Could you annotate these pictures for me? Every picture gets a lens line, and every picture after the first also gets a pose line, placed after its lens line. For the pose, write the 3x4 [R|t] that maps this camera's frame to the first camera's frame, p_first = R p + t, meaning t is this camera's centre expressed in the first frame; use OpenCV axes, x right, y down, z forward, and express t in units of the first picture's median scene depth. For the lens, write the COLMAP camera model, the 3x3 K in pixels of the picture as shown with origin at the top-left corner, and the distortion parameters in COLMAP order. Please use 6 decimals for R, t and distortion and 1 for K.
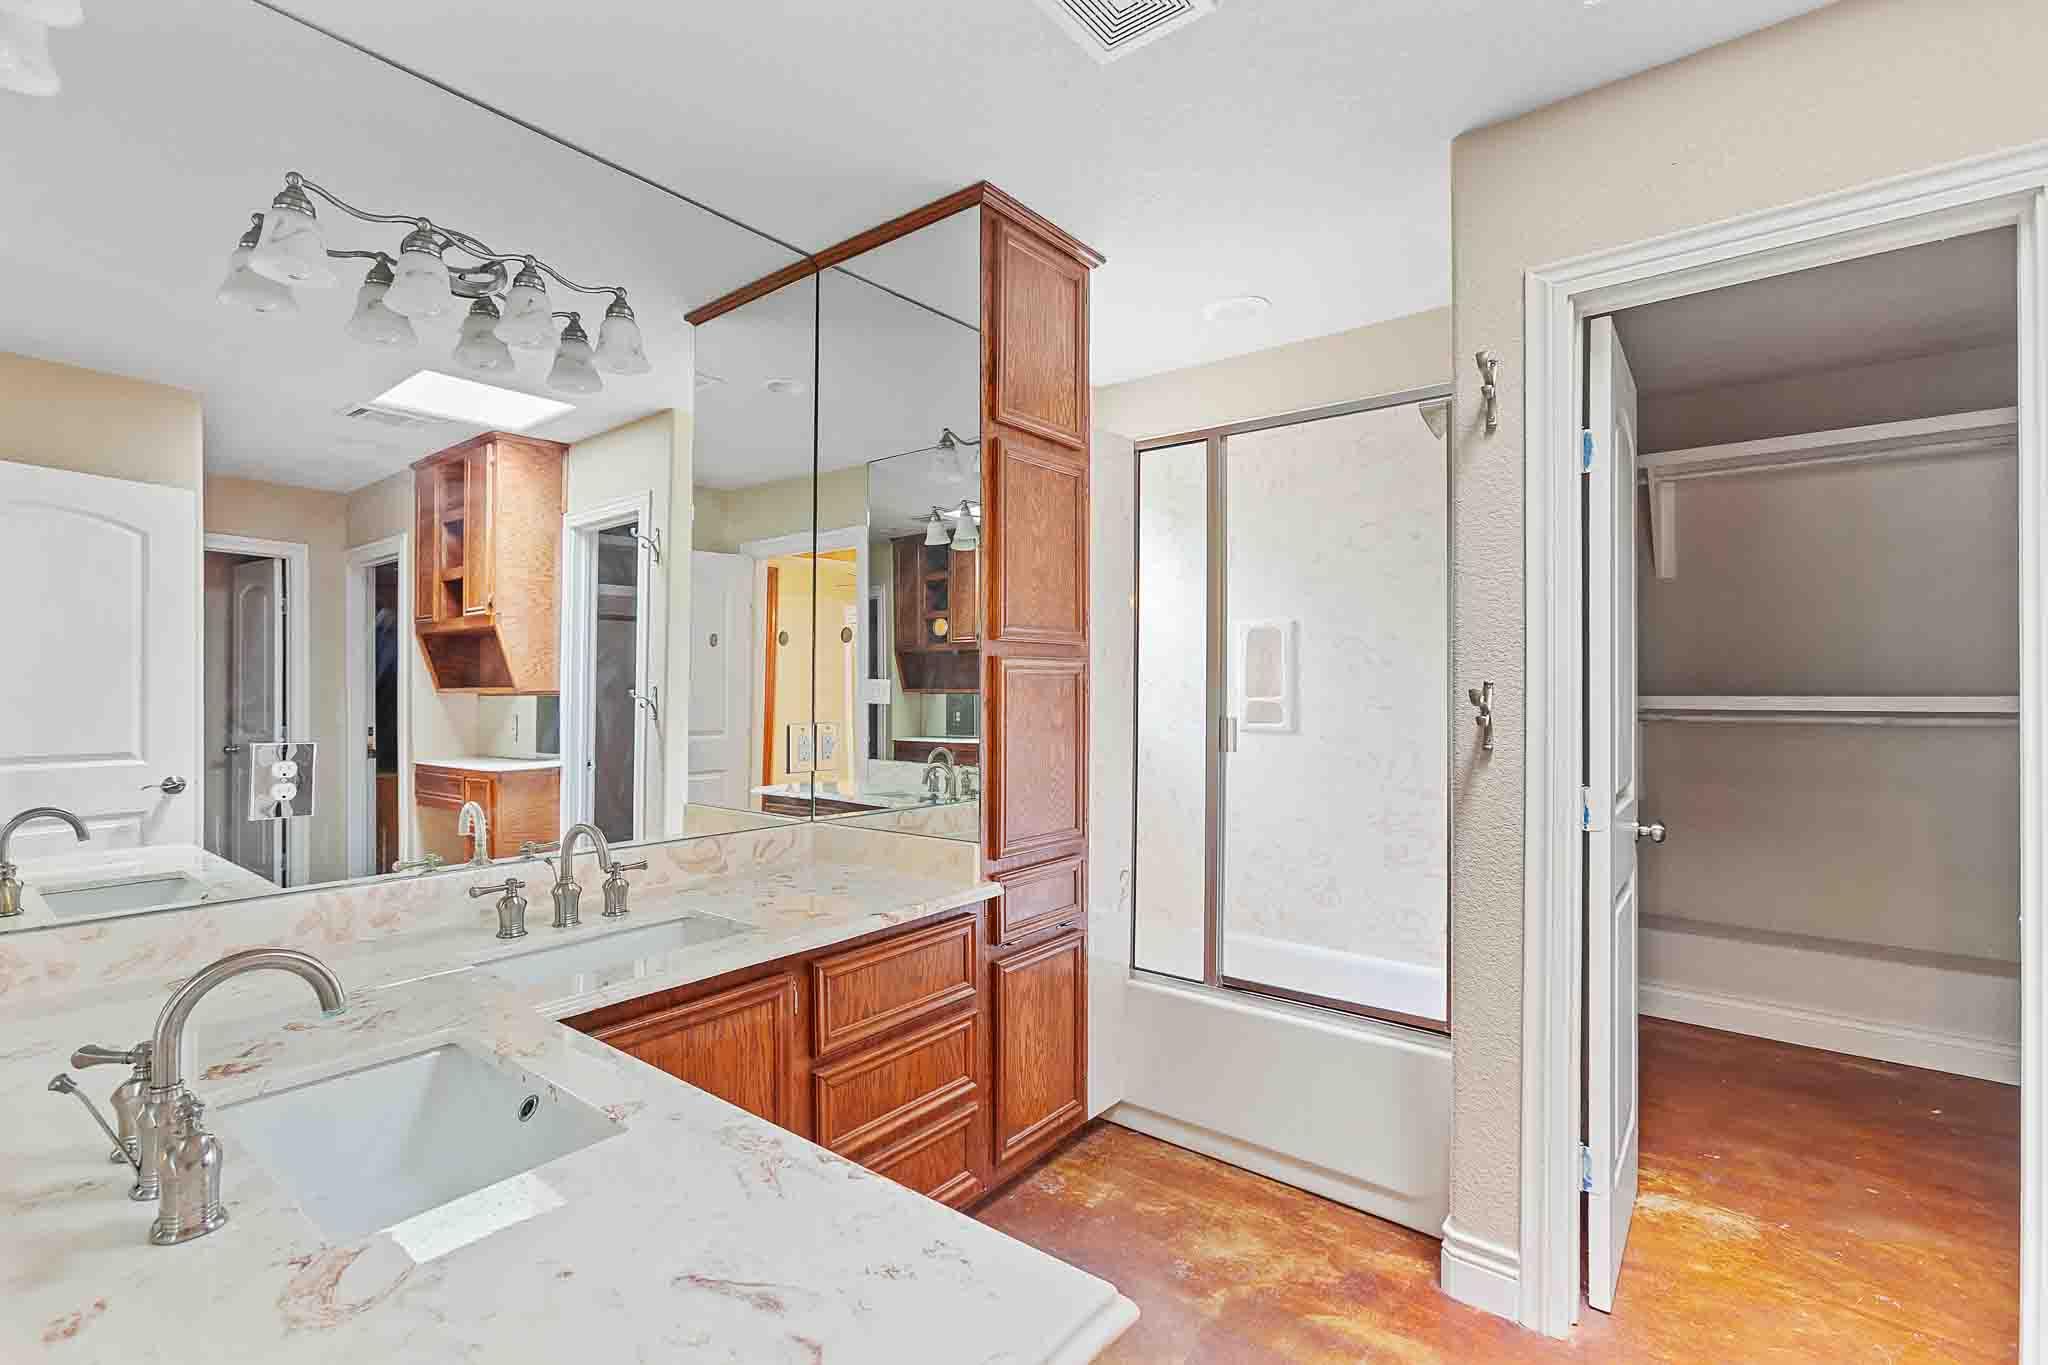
lens RADIAL K [[922.3, 0, 1016.3], [0, 922.3, 682.7], [0, 0, 1]] dist [-0.002163, 0.000924]
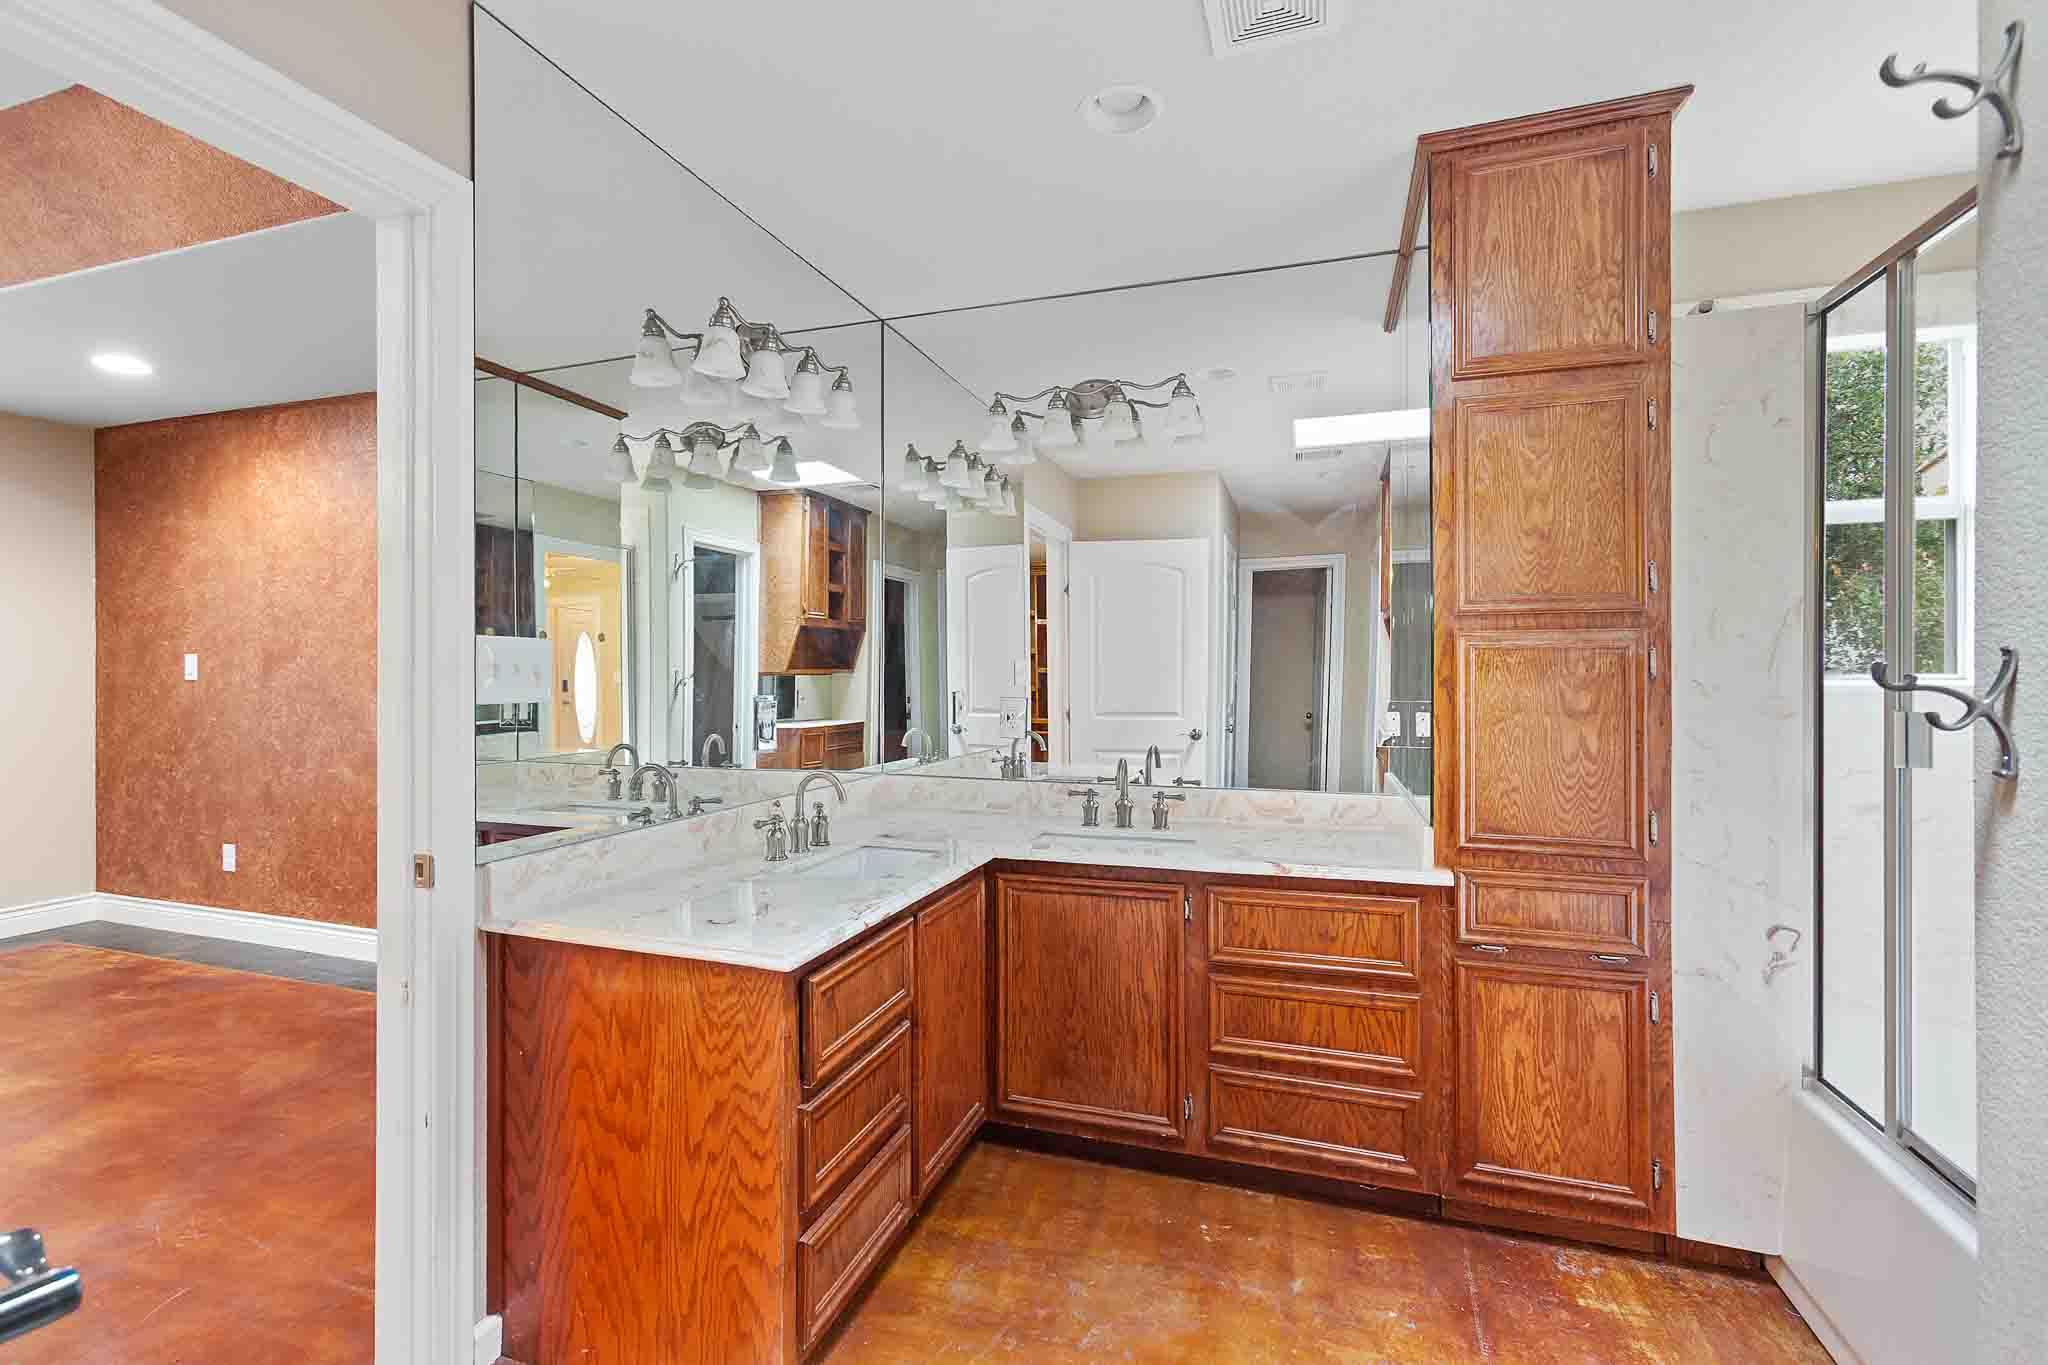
lens RADIAL K [[922.3, 0, 946.0], [0, 922.3, 668.9], [0, 0, 1]] dist [-0.002163, 0.000924]
pose [[0.313922, -0.003433, -0.949443, 0.686811], [0.001537, 0.999994, -0.003108, 0.011649], [0.949448, -0.000484, 0.313925, 0.217082]]
